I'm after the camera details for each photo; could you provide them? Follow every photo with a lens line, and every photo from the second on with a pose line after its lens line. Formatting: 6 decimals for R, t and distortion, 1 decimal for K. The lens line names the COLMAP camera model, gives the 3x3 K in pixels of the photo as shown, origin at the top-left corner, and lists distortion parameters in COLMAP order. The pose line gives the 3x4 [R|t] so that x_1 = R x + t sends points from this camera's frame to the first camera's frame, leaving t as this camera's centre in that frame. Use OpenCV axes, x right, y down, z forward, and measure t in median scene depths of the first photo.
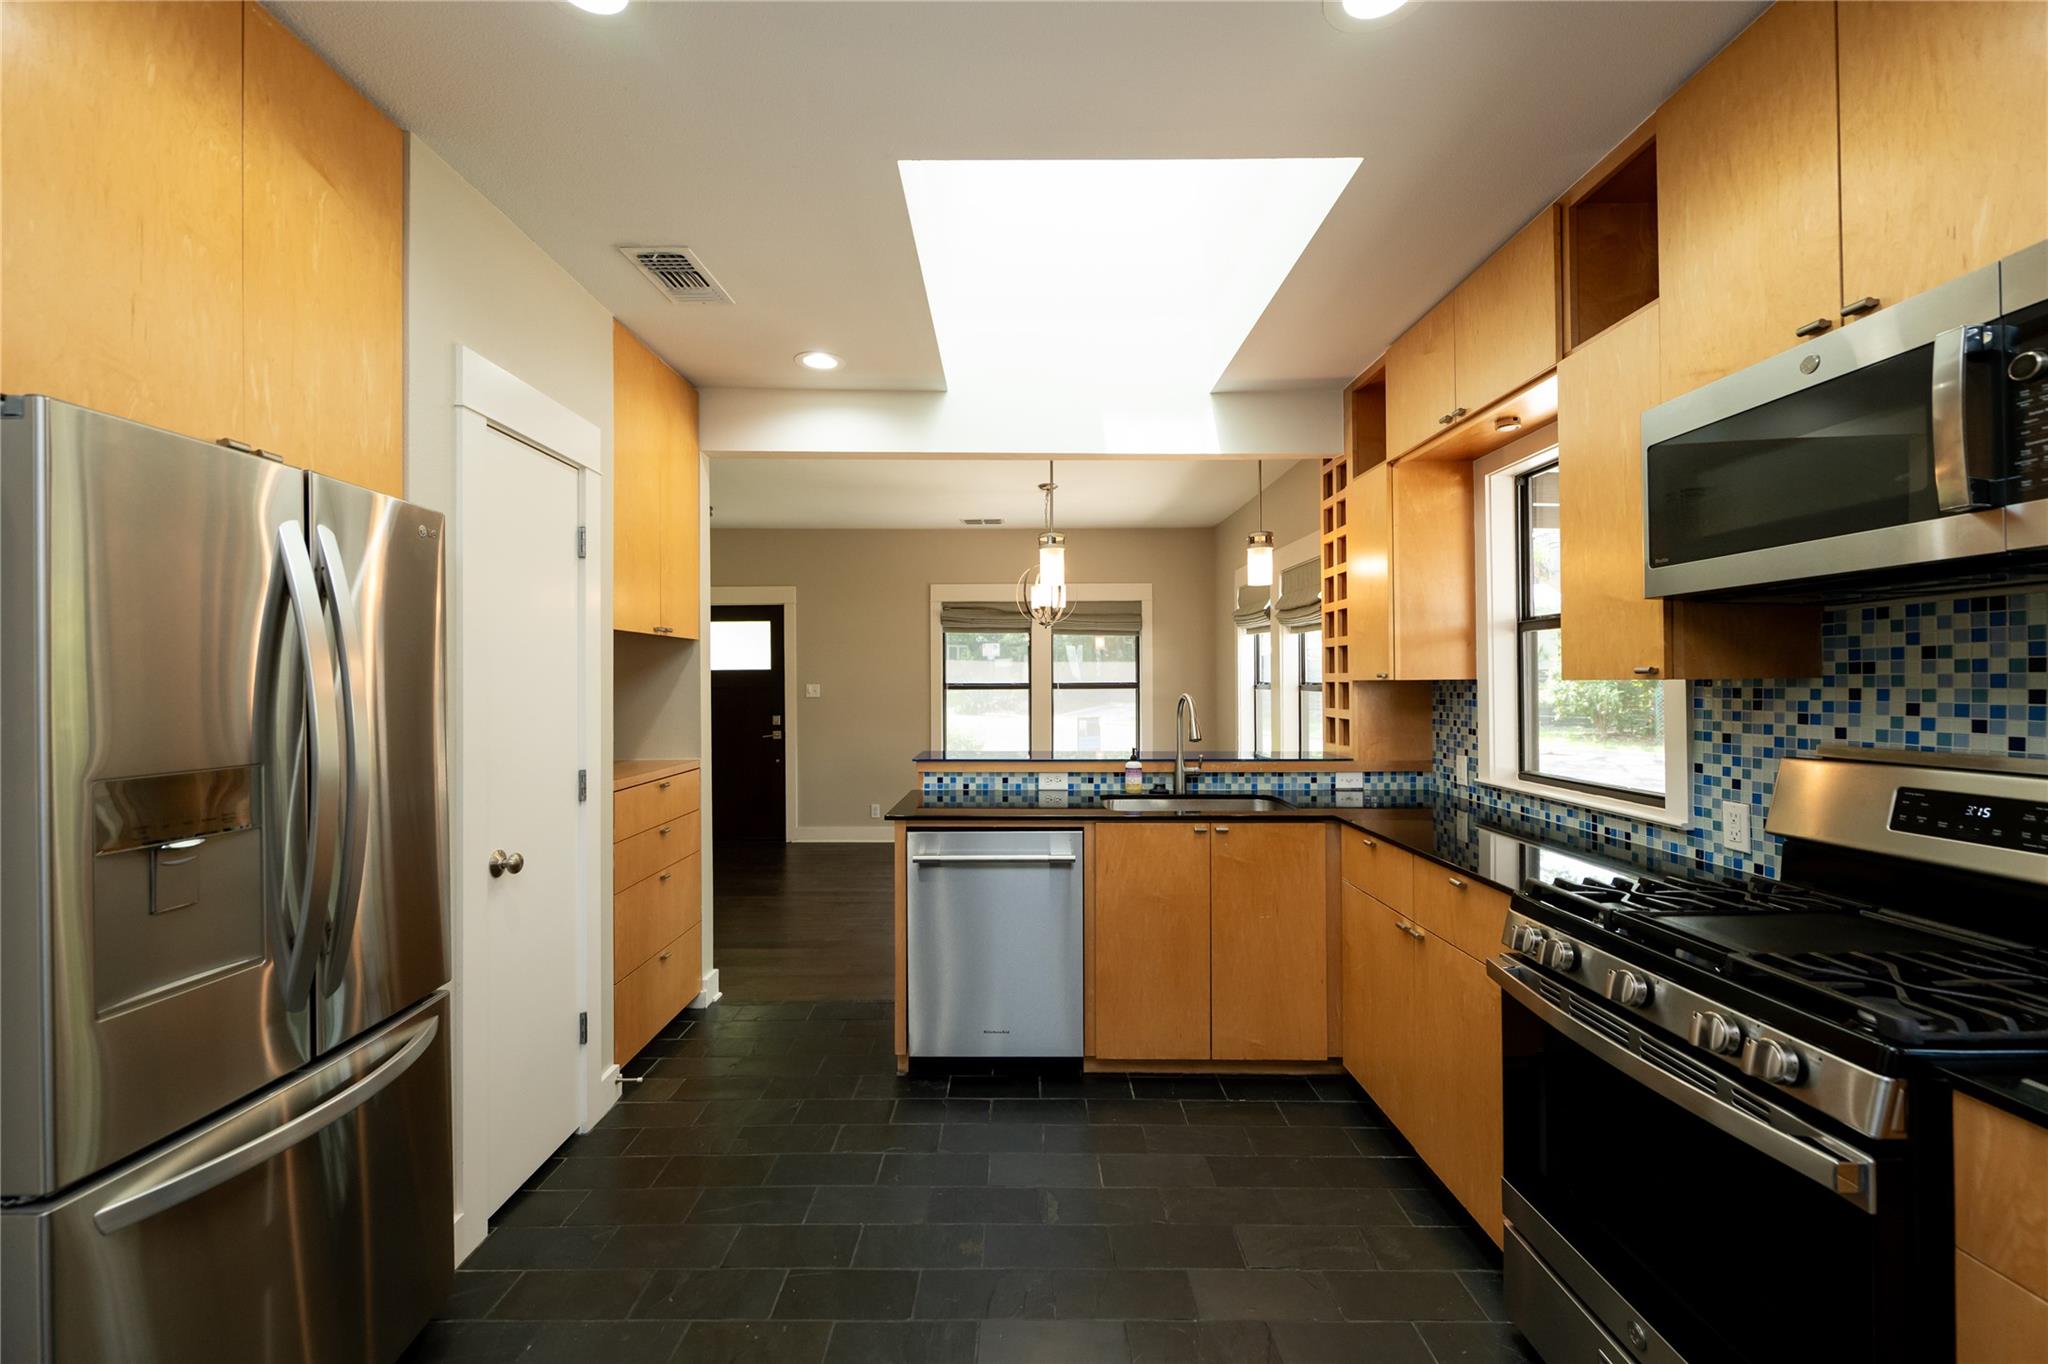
lens RADIAL K [[819.4, 0, 1018.3], [0, 819.4, 689.1], [0, 0, 1]] dist [0.000881, -0.001624]
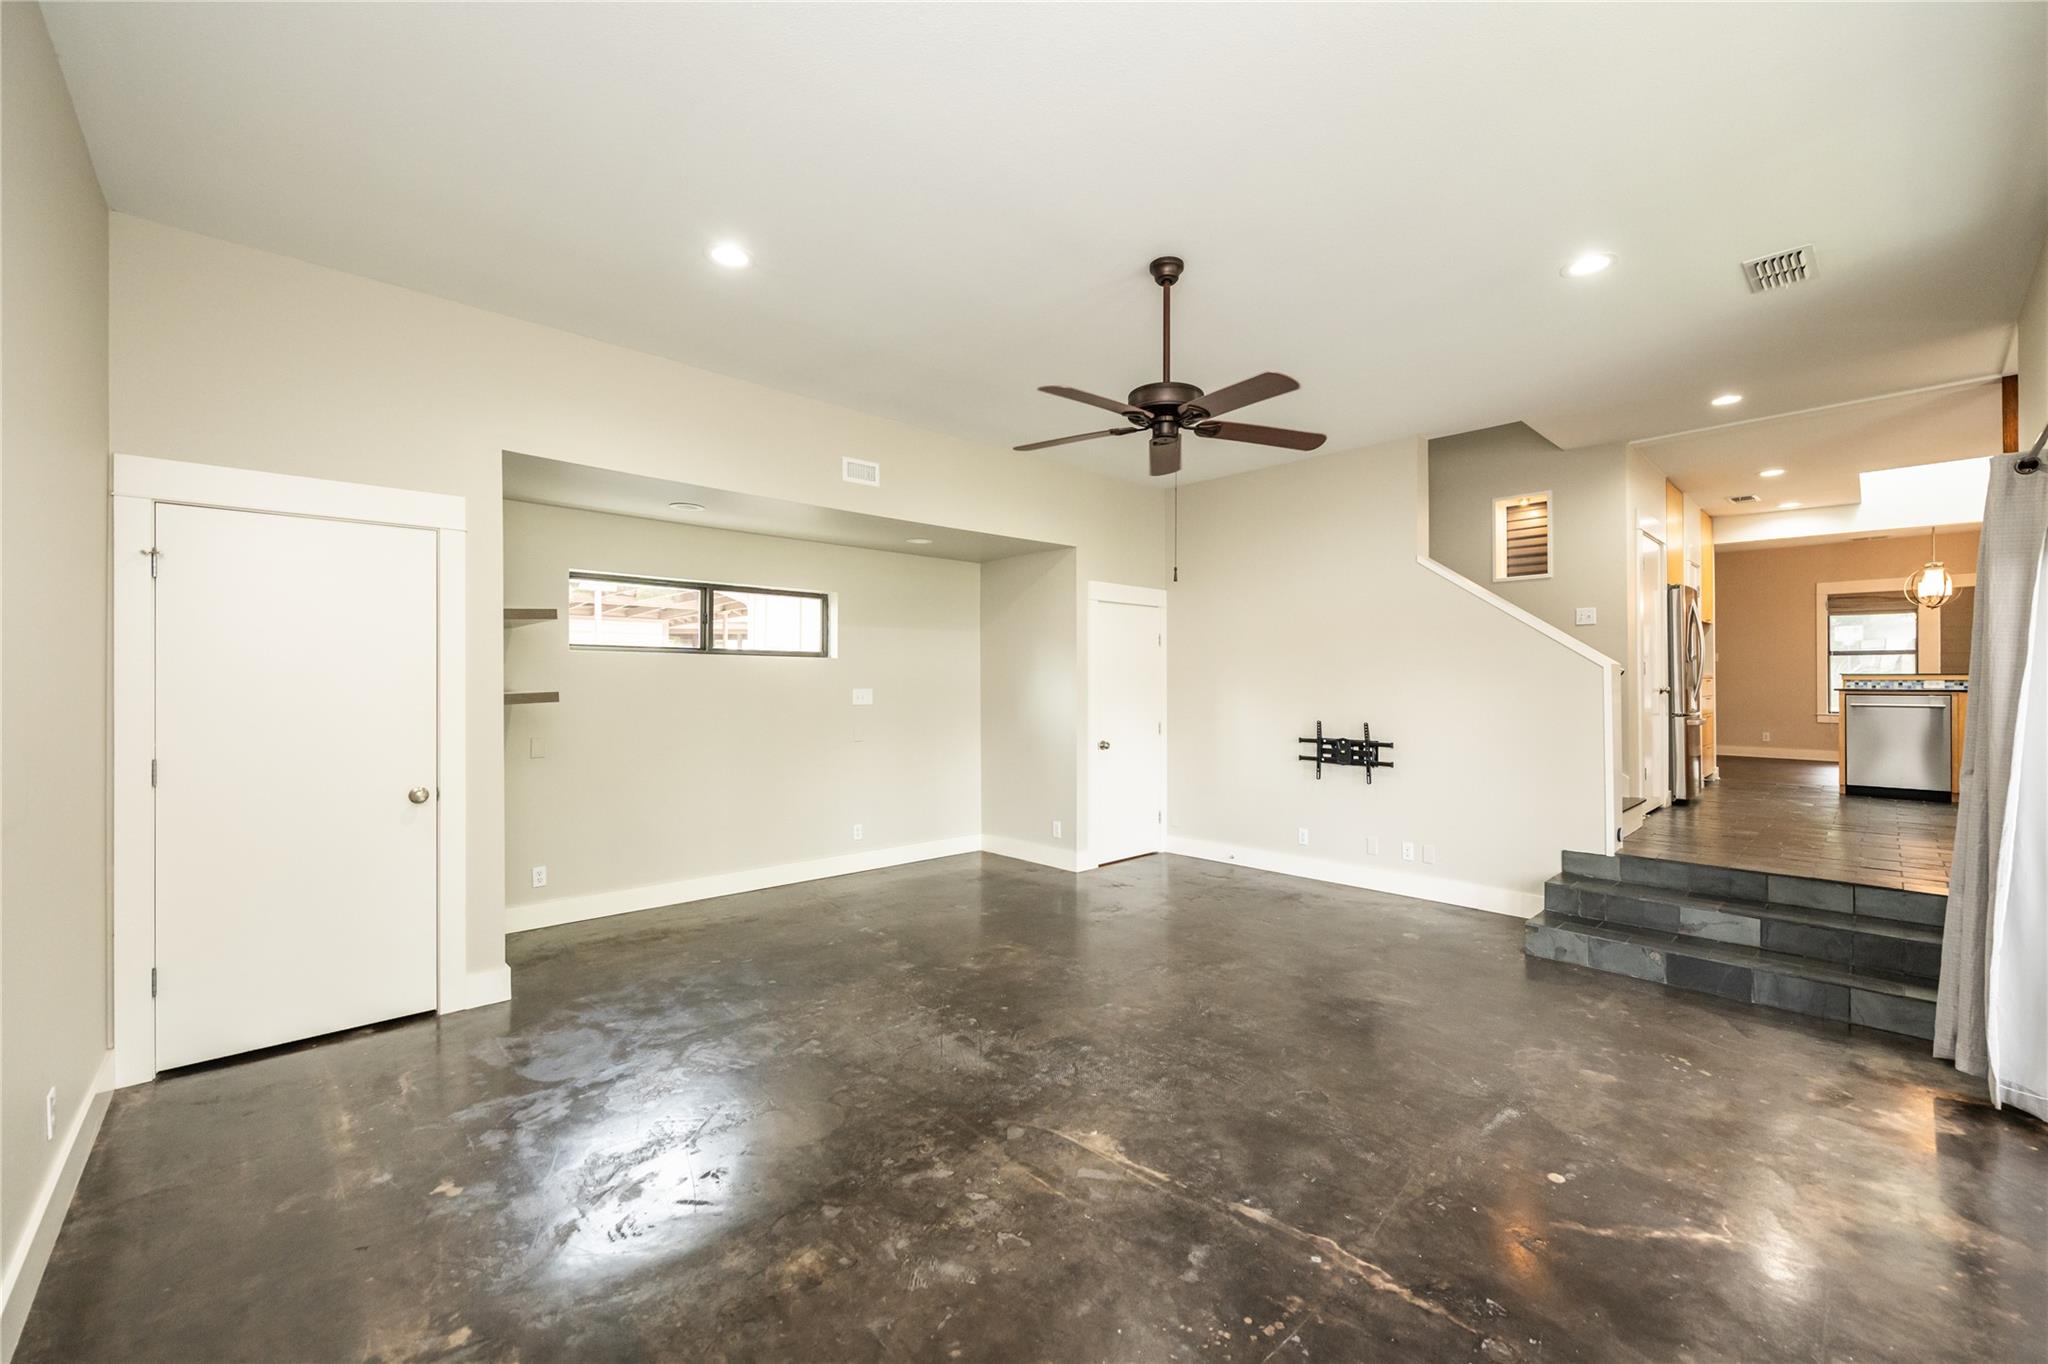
lens RADIAL K [[819.4, 0, 1020.8], [0, 819.4, 693.2], [0, 0, 1]] dist [0.000881, -0.001624]
pose [[0.686208, -0.003085, -0.727399, -0.021100], [0.010218, 0.999933, 0.005398, 0.050078], [0.727333, -0.011137, 0.686194, -1.137022]]
